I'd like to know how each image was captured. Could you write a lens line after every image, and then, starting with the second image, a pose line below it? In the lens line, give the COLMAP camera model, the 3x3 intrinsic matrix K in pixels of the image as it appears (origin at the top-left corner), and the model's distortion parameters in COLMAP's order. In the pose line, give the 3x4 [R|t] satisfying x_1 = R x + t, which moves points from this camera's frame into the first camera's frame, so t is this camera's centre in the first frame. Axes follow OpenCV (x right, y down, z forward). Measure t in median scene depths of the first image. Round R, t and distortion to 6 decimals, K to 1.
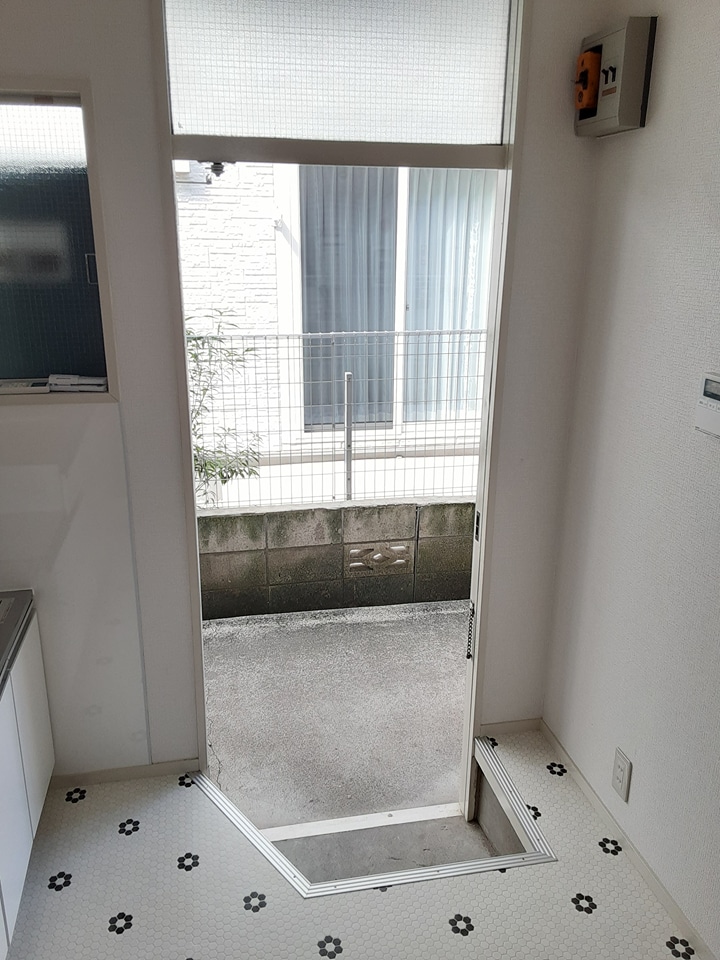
lens RADIAL K [[772.7, 0, 353.2], [0, 772.7, 479.4], [0, 0, 1]] dist [0.121912, -0.171279]
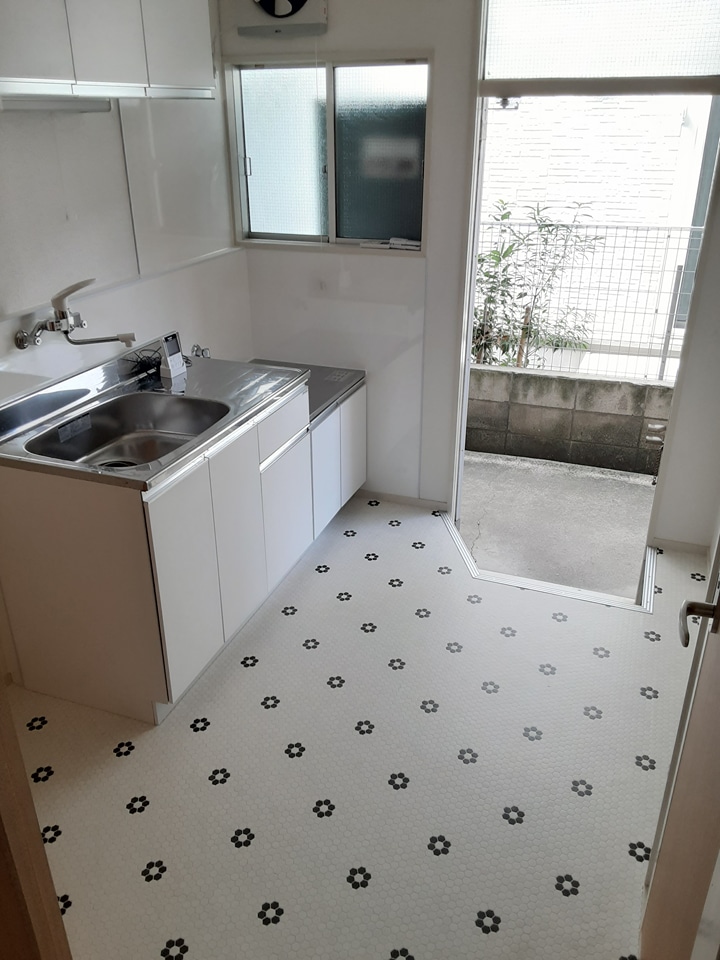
lens RADIAL K [[772.7, 0, 353.2], [0, 772.7, 479.4], [0, 0, 1]] dist [0.121912, -0.171279]
pose [[0.845730, 0.215304, -0.488247, 0.218453], [-0.153098, 0.974423, 0.164502, 0.049648], [0.511177, -0.064375, 0.857061, -0.228899]]
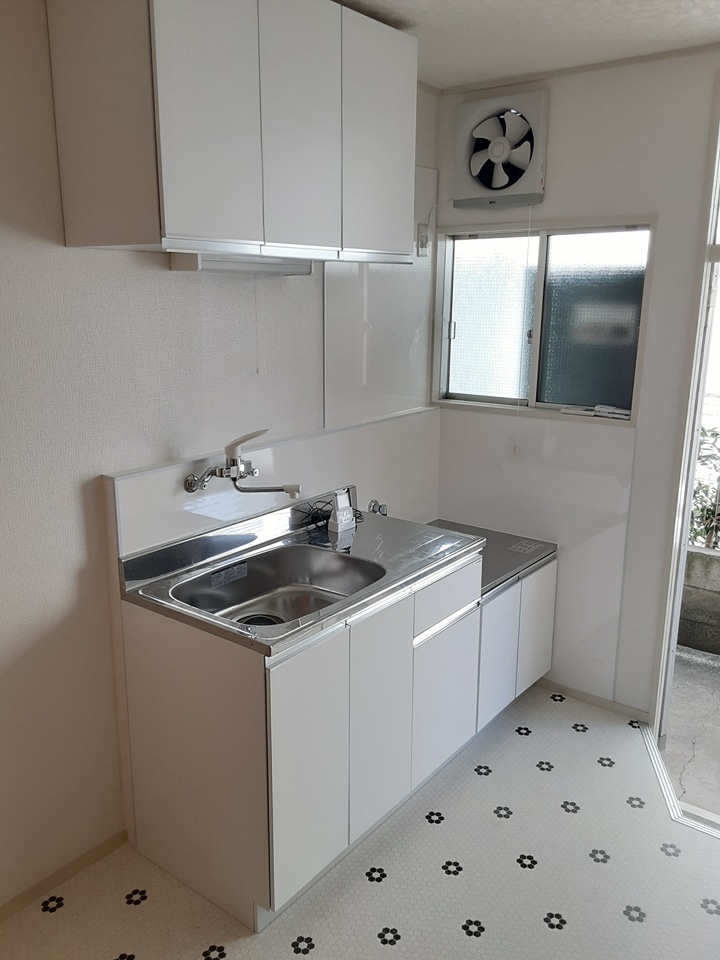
lens RADIAL K [[772.7, 0, 353.2], [0, 772.7, 479.4], [0, 0, 1]] dist [0.121912, -0.171279]
pose [[0.651385, 0.177099, -0.737790, 0.210737], [-0.234269, 0.971812, 0.026440, 0.036352], [0.721675, 0.155619, 0.674513, -0.155892]]
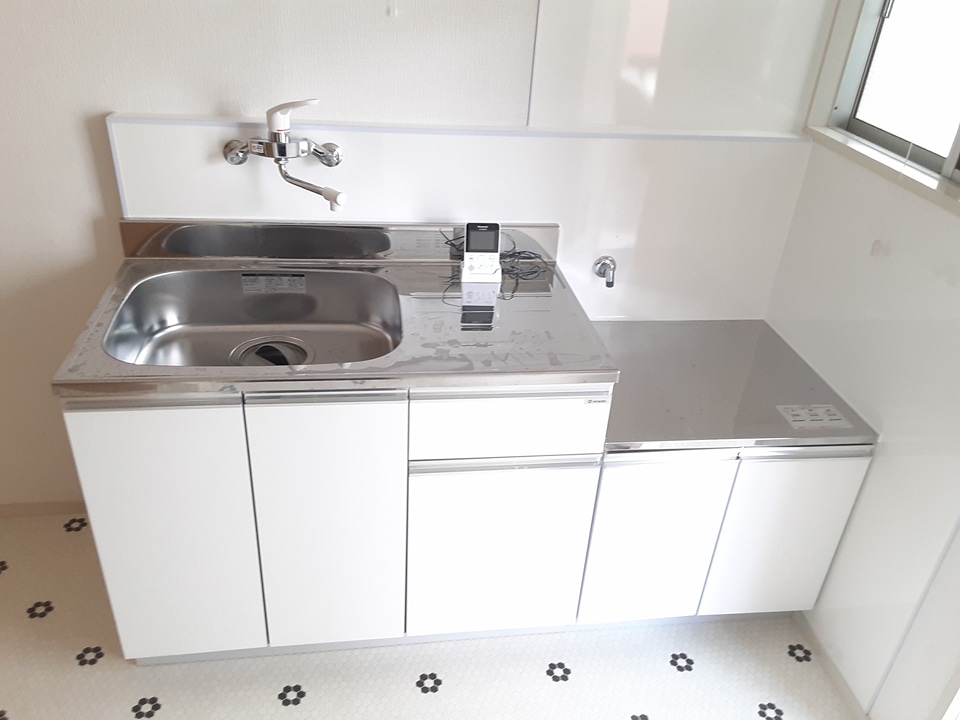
lens RADIAL K [[786.4, 0, 482.8], [0, 786.4, 385.5], [0, 0, 1]] dist [0.095320, -0.185779]
pose [[-0.053013, 0.509002, -0.859131, 0.157459], [-0.368442, 0.789670, 0.490583, -0.081140], [0.928138, 0.342548, 0.145675, 0.238810]]
